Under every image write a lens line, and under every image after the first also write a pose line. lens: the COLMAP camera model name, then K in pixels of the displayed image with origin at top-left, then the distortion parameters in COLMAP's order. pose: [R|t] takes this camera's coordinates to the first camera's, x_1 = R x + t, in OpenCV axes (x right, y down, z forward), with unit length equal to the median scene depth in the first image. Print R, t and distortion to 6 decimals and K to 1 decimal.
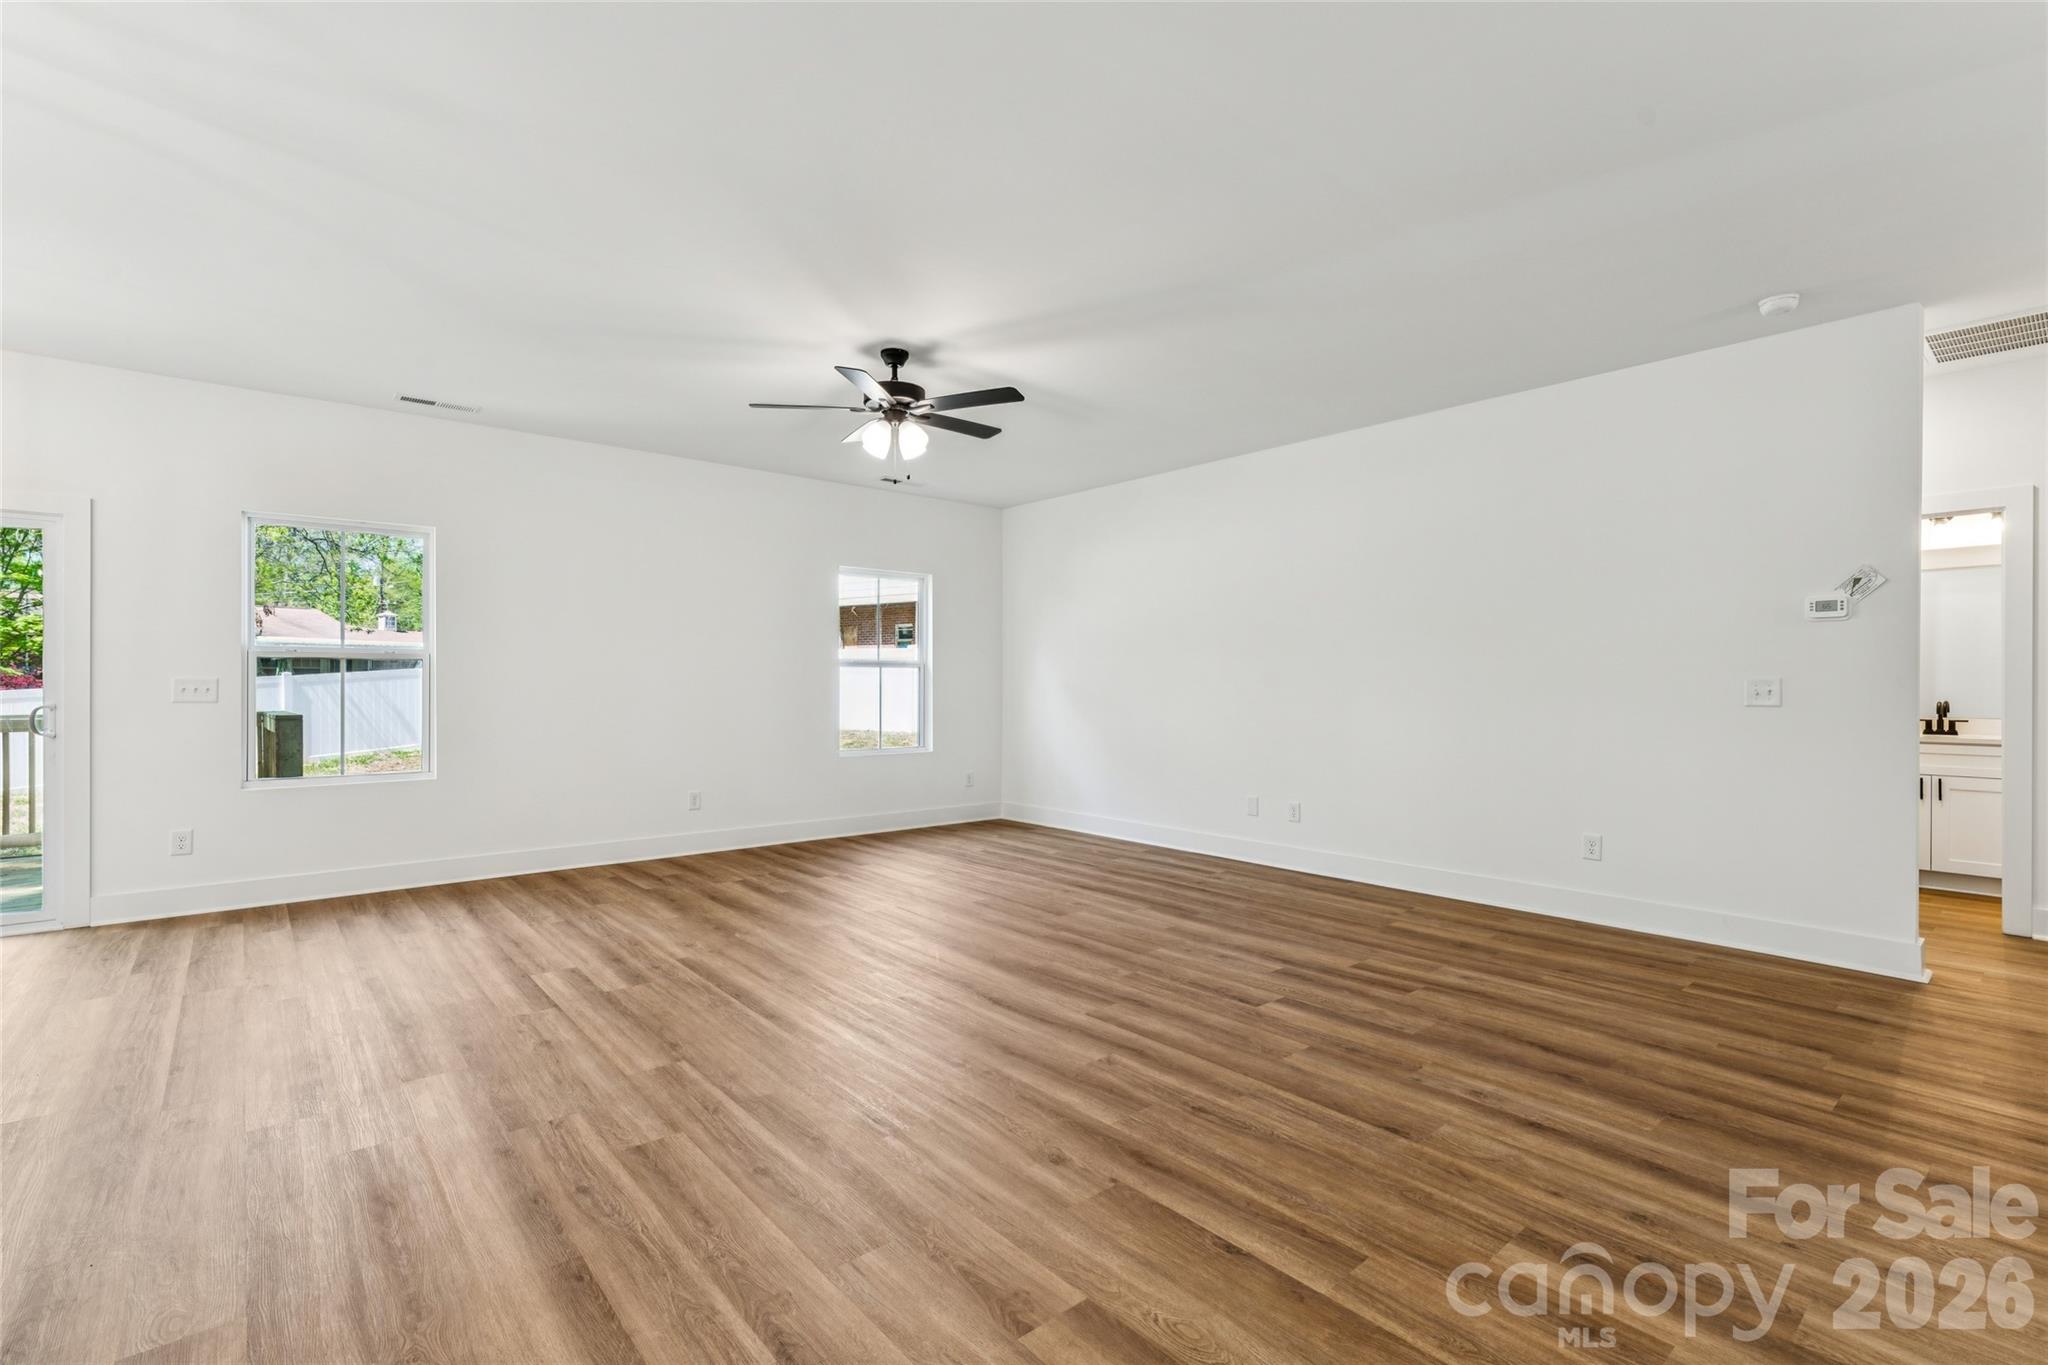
lens RADIAL K [[922.6, 0, 1043.5], [0, 922.6, 683.6], [0, 0, 1]] dist [0.000465, 0.000177]
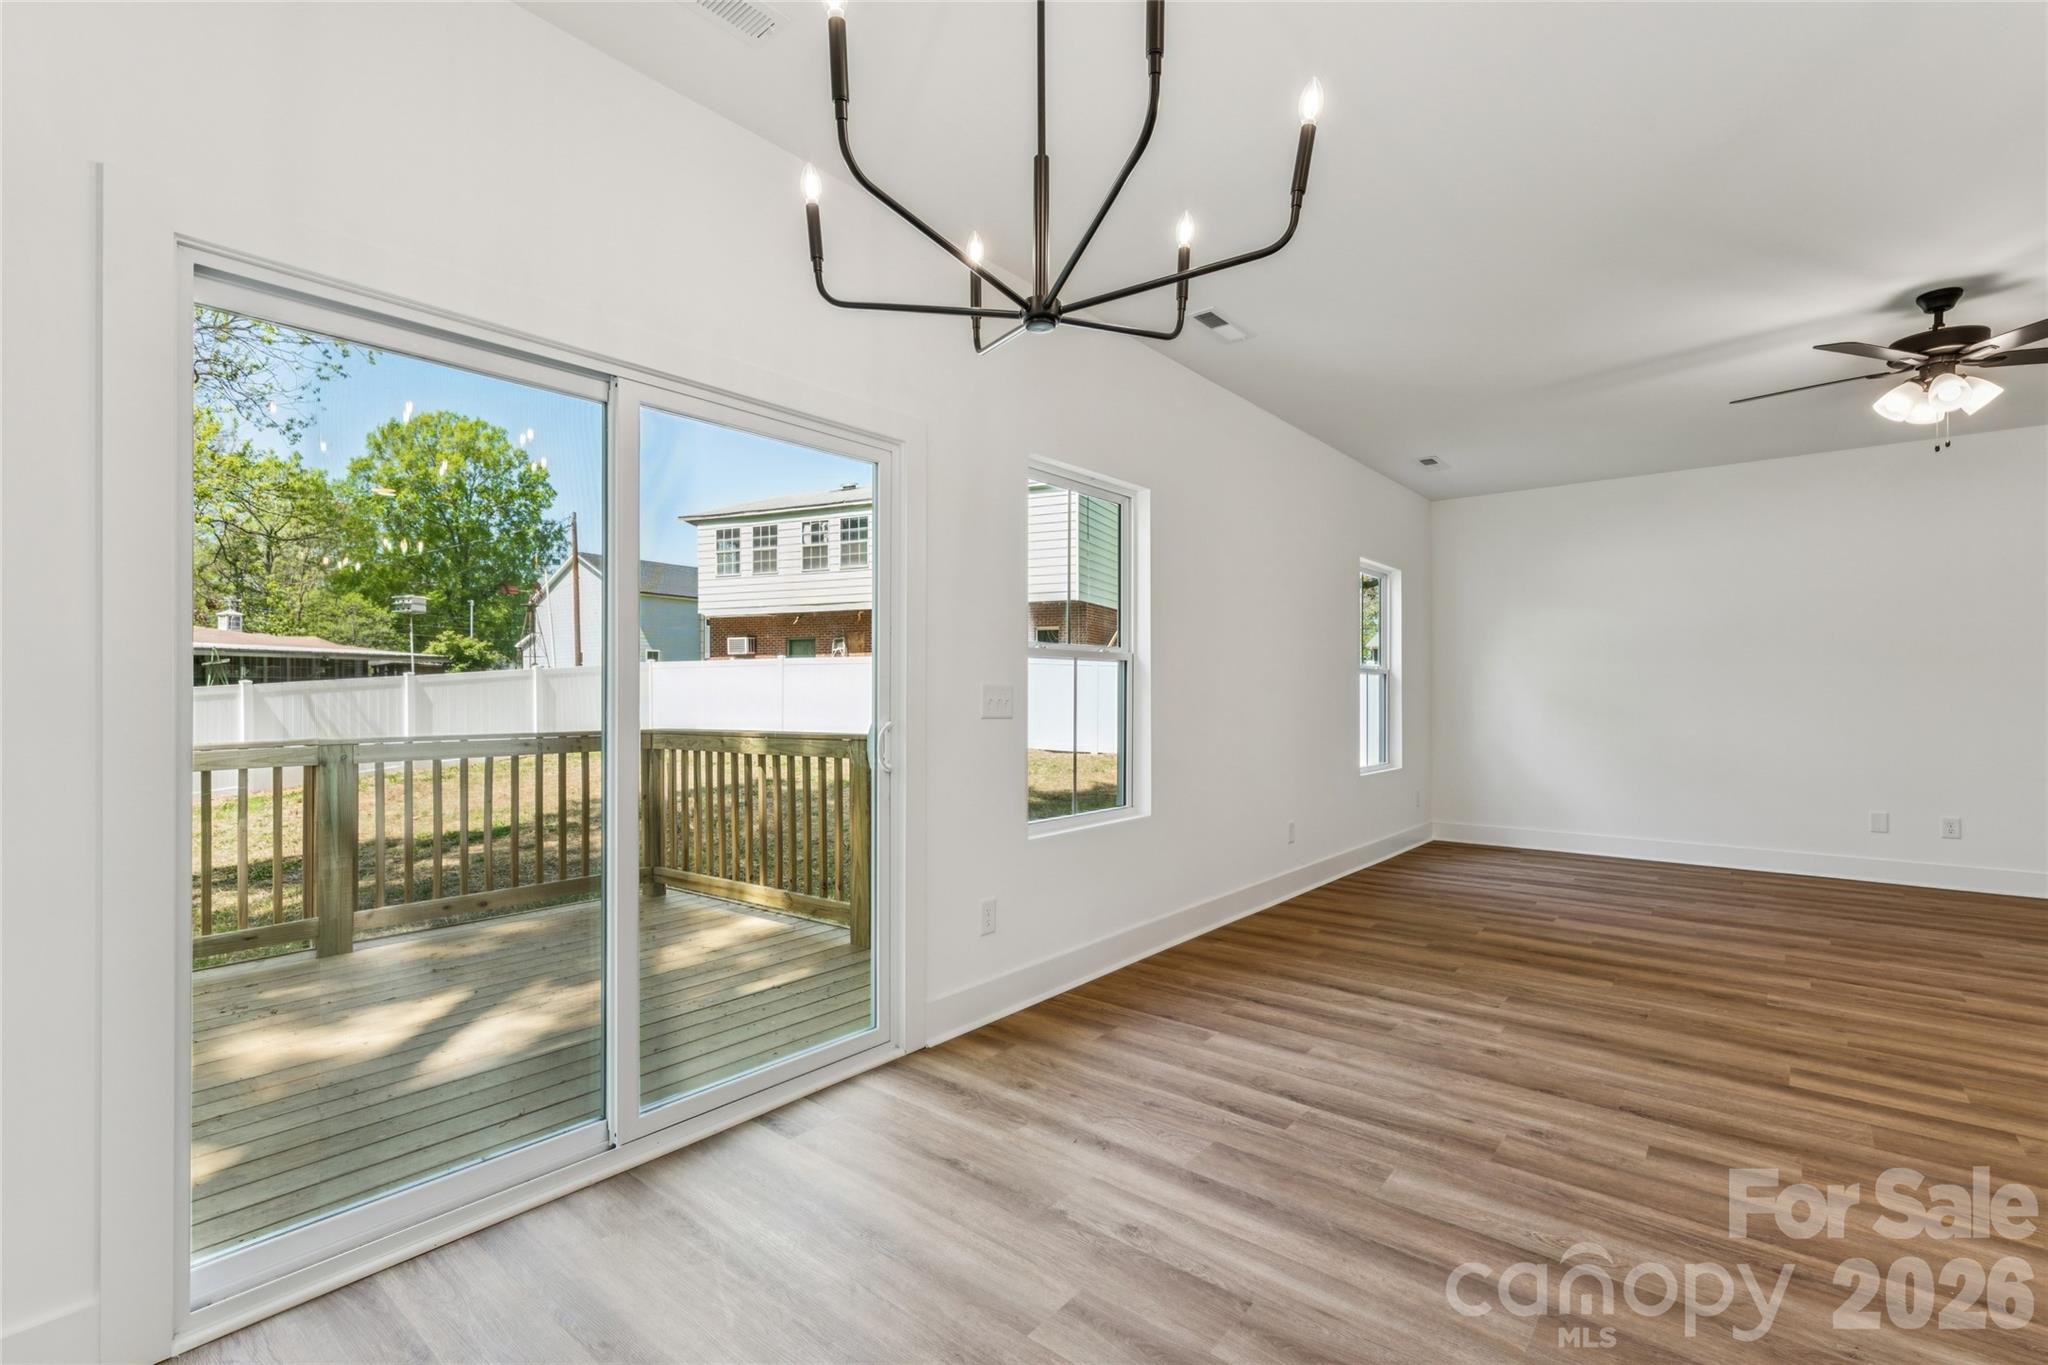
lens RADIAL K [[922.6, 0, 1018.2], [0, 922.6, 689.0], [0, 0, 1]] dist [0.000465, 0.000177]
pose [[0.985407, 0.000695, 0.170215, -0.814762], [0.000723, 0.999966, -0.008270, 0.006414], [-0.170215, 0.008273, 0.985372, 0.244609]]
